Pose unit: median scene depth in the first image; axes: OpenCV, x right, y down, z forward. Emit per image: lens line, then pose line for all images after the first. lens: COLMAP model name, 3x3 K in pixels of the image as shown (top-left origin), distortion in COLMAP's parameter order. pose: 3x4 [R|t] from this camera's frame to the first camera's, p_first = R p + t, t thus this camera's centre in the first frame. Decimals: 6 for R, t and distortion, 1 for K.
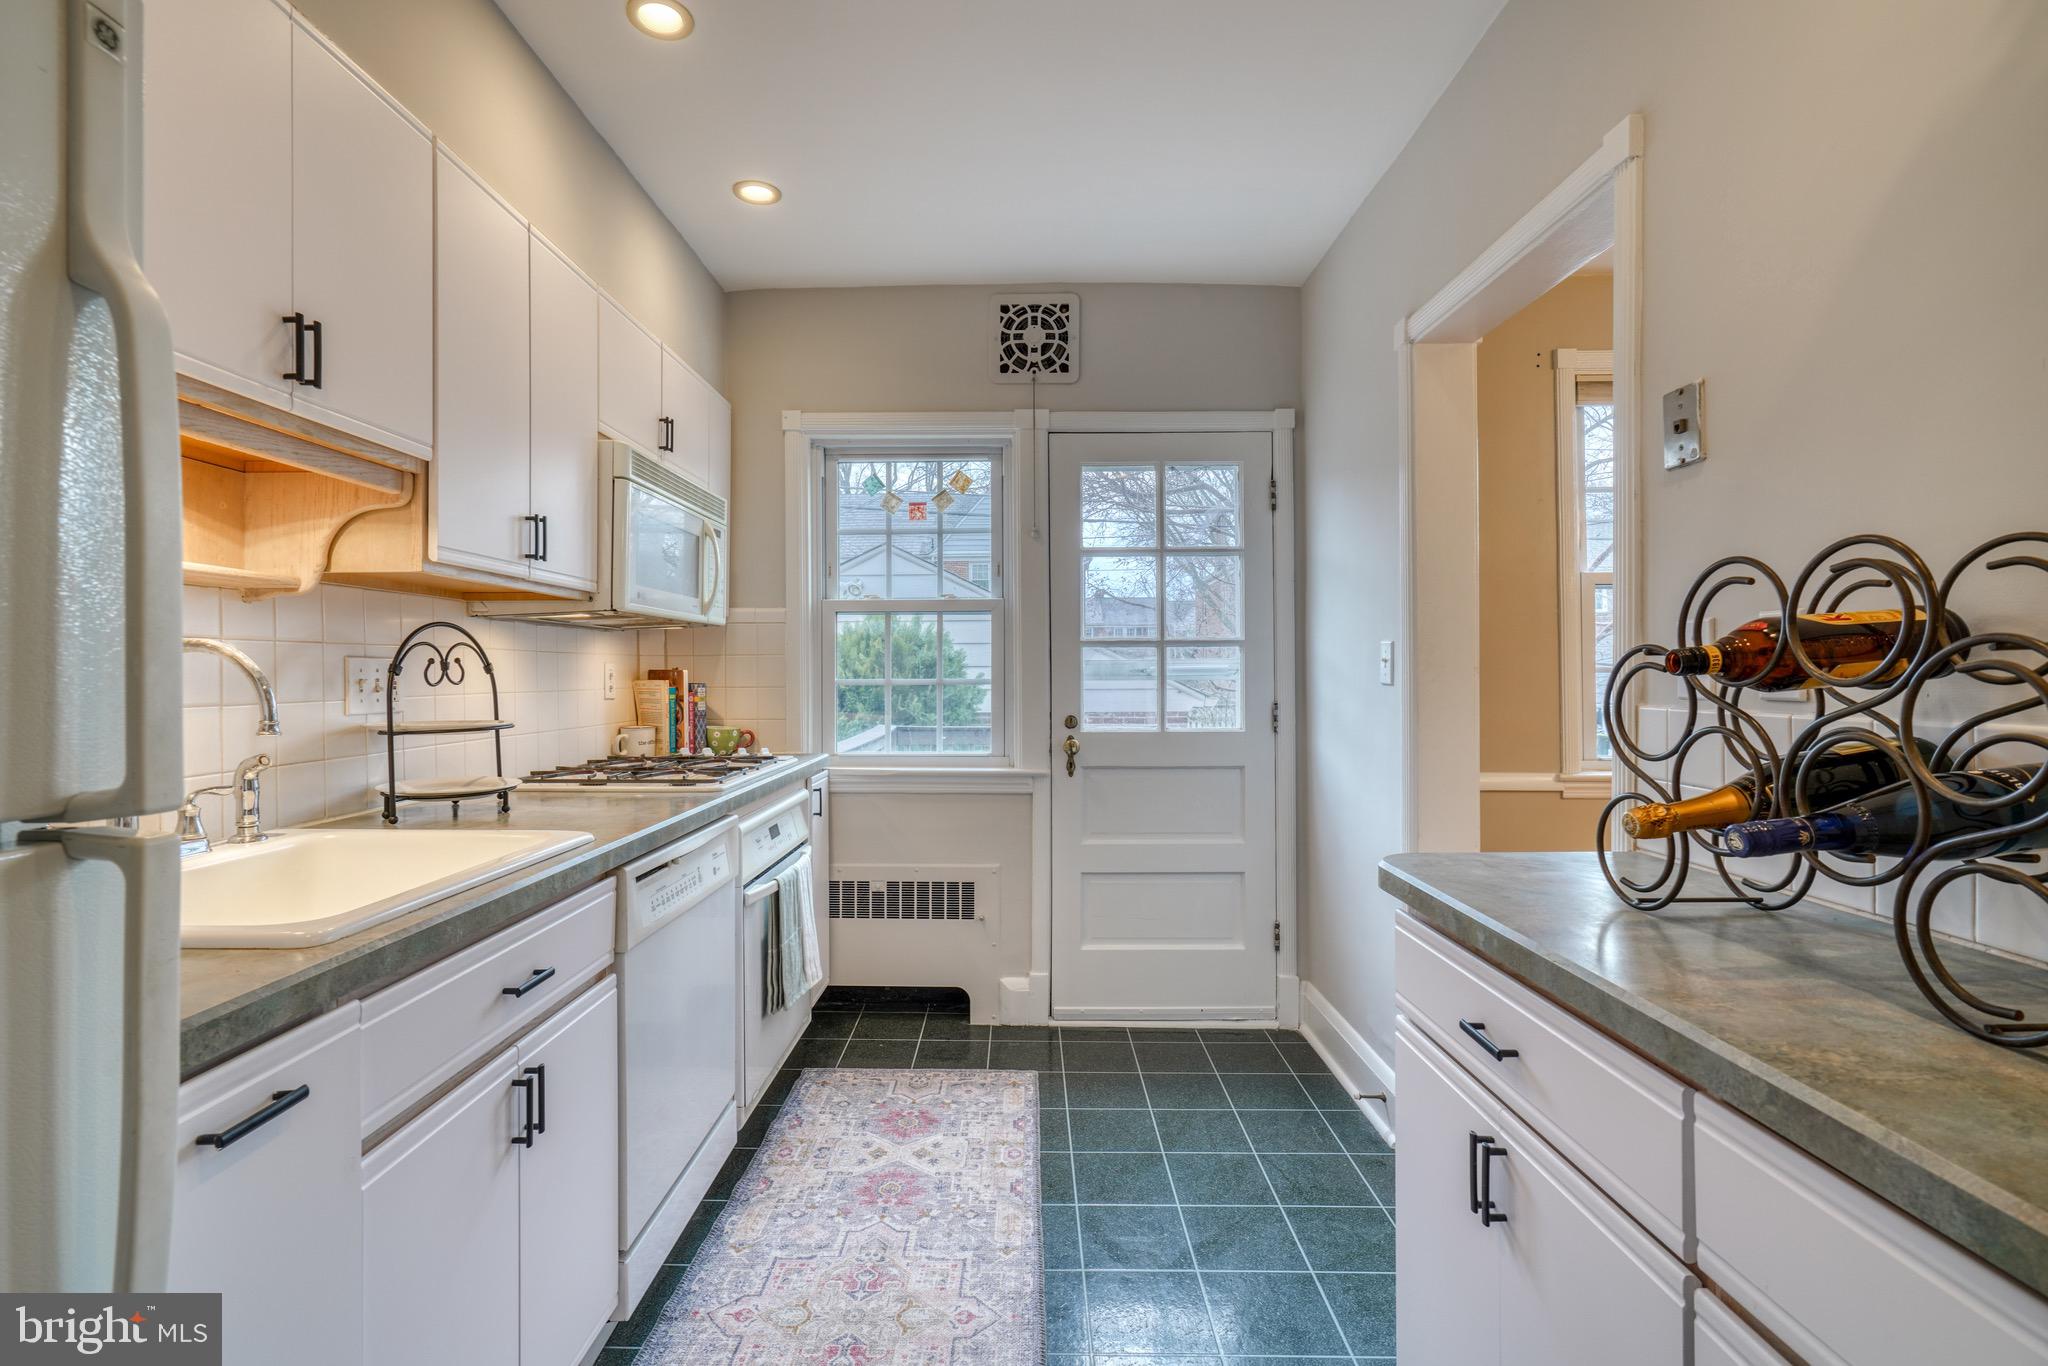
lens RADIAL K [[929.1, 0, 1008.1], [0, 929.1, 674.2], [0, 0, 1]] dist [-0.017780, 0.008372]
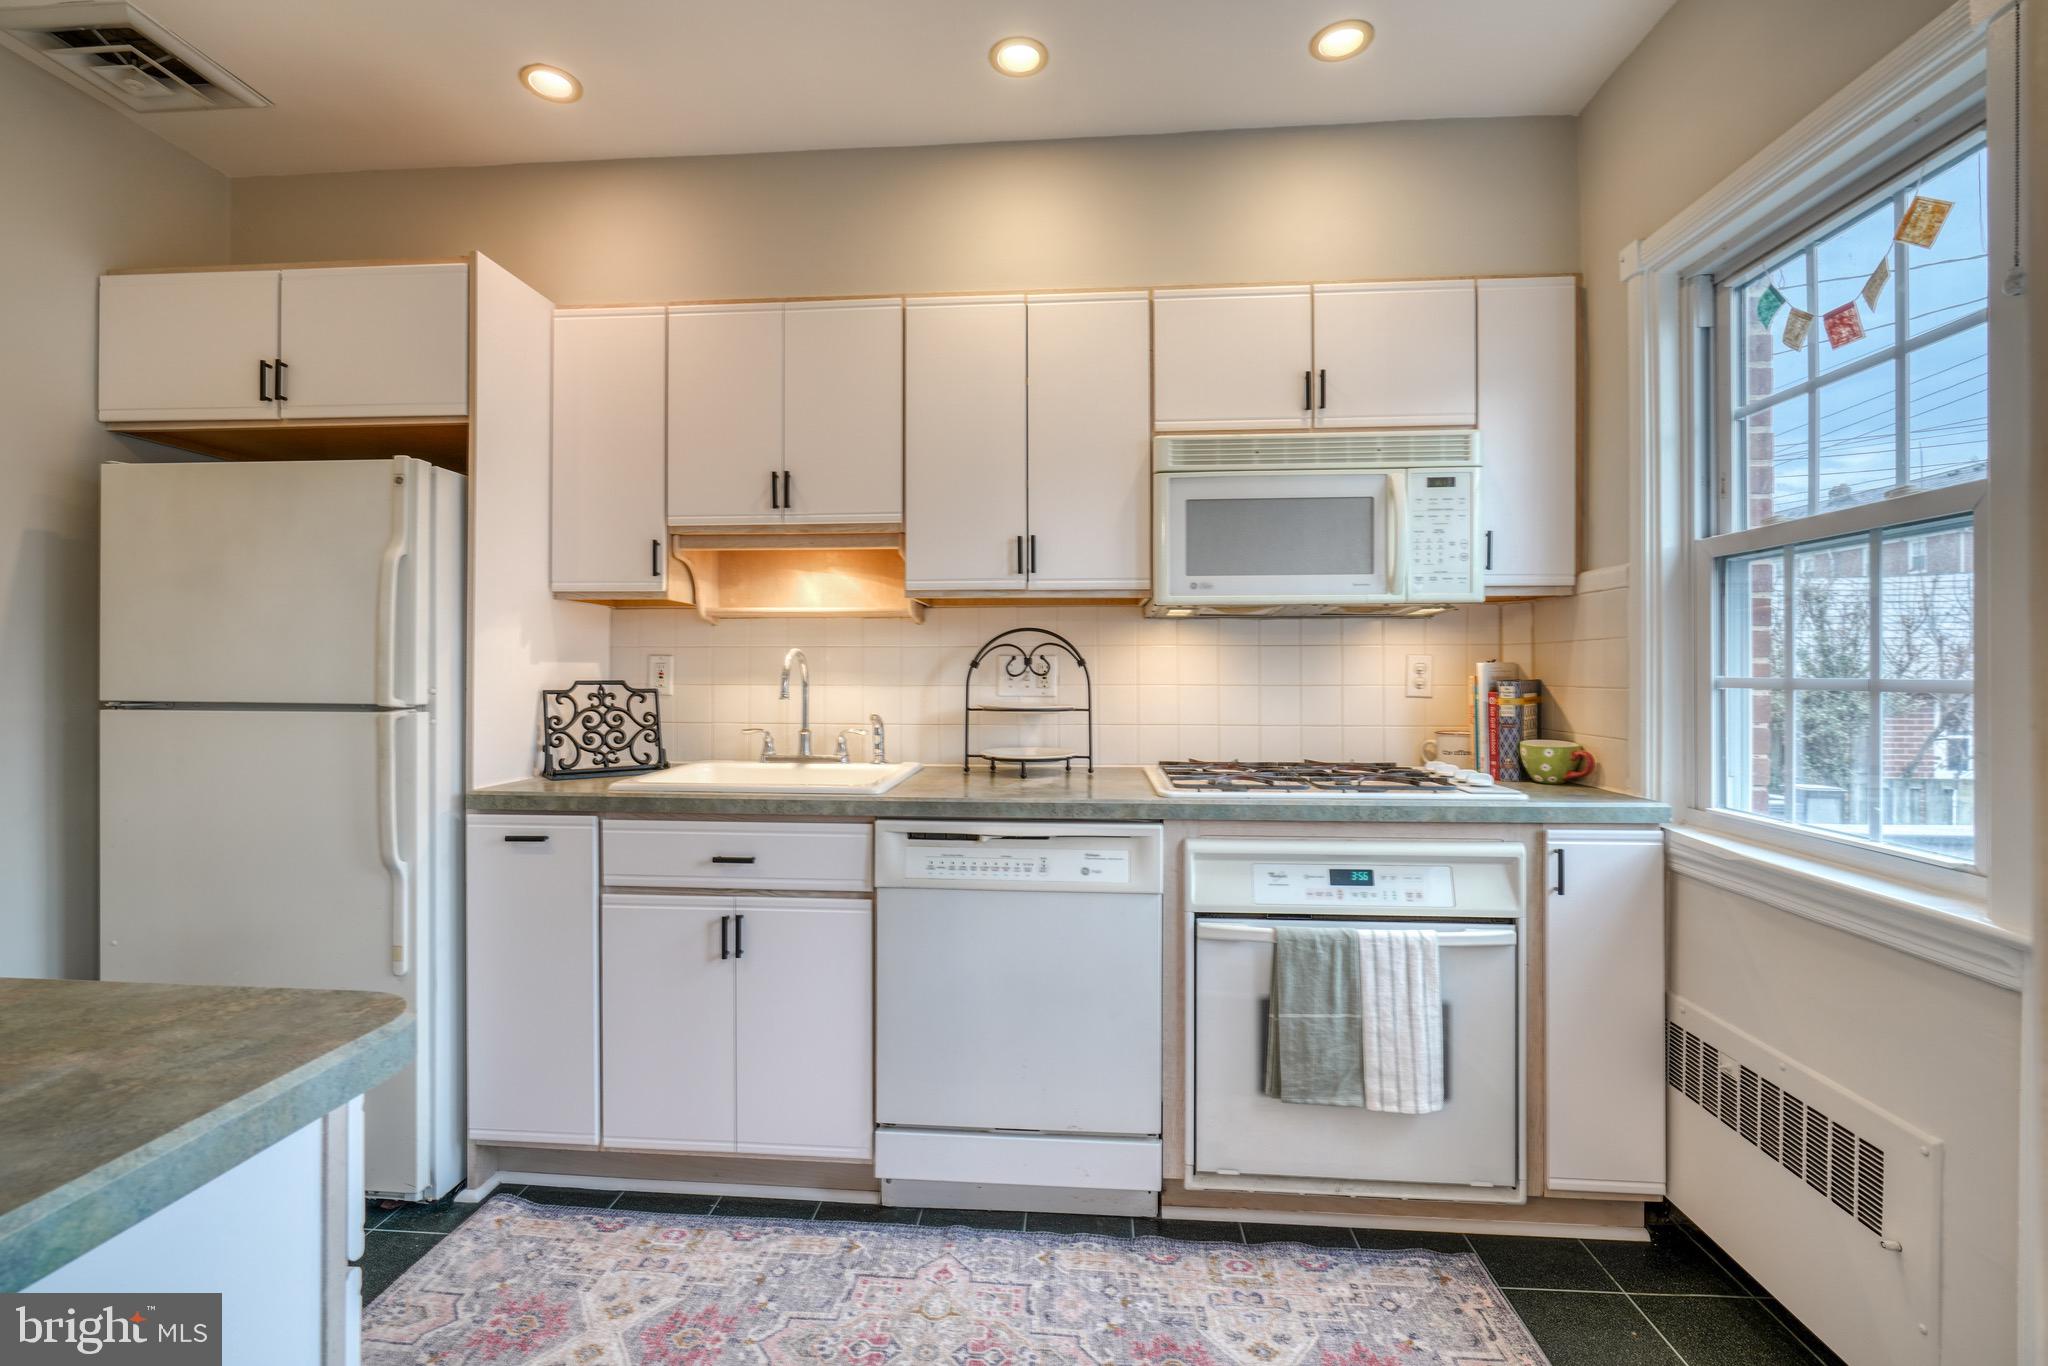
lens RADIAL K [[929.1, 0, 1008.1], [0, 929.1, 674.2], [0, 0, 1]] dist [-0.017780, 0.008372]
pose [[-0.065019, 0.004287, -0.997875, 0.430498], [-0.001944, 0.999988, 0.004423, 0.002131], [0.997882, 0.002227, -0.065010, 0.648272]]
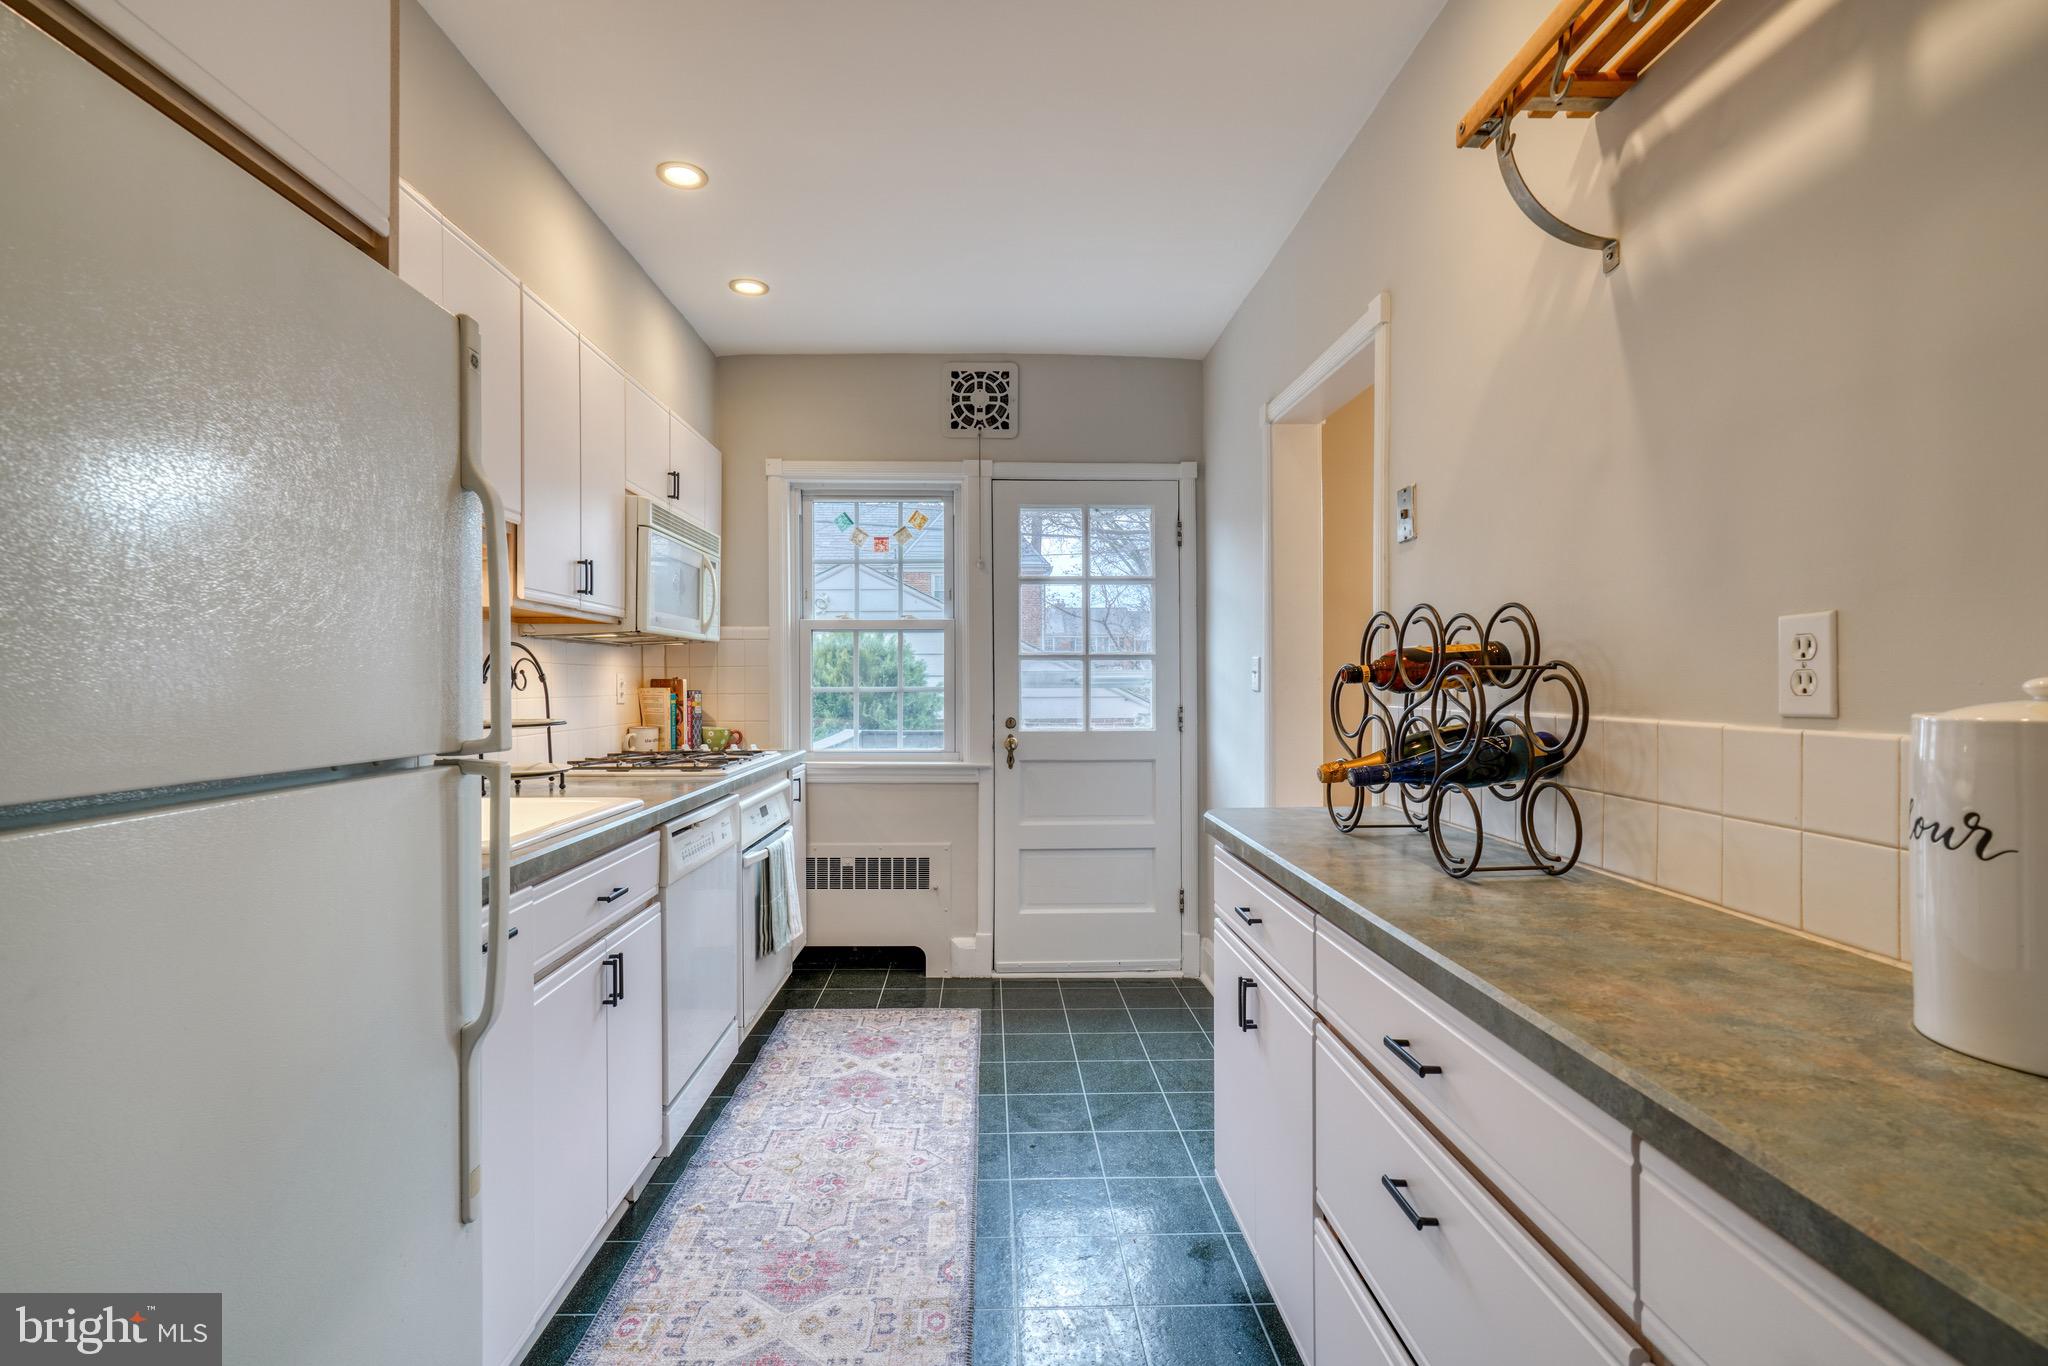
lens RADIAL K [[925.5, 0, 1010.1], [0, 925.5, 690.2], [0, 0, 1]] dist [-0.017399, 0.008636]
pose [[0.999106, 0.000091, 0.042272, 0.017409], [-0.000414, 0.999971, 0.007614, 0.000416], [-0.042270, -0.007624, 0.999077, -0.193048]]
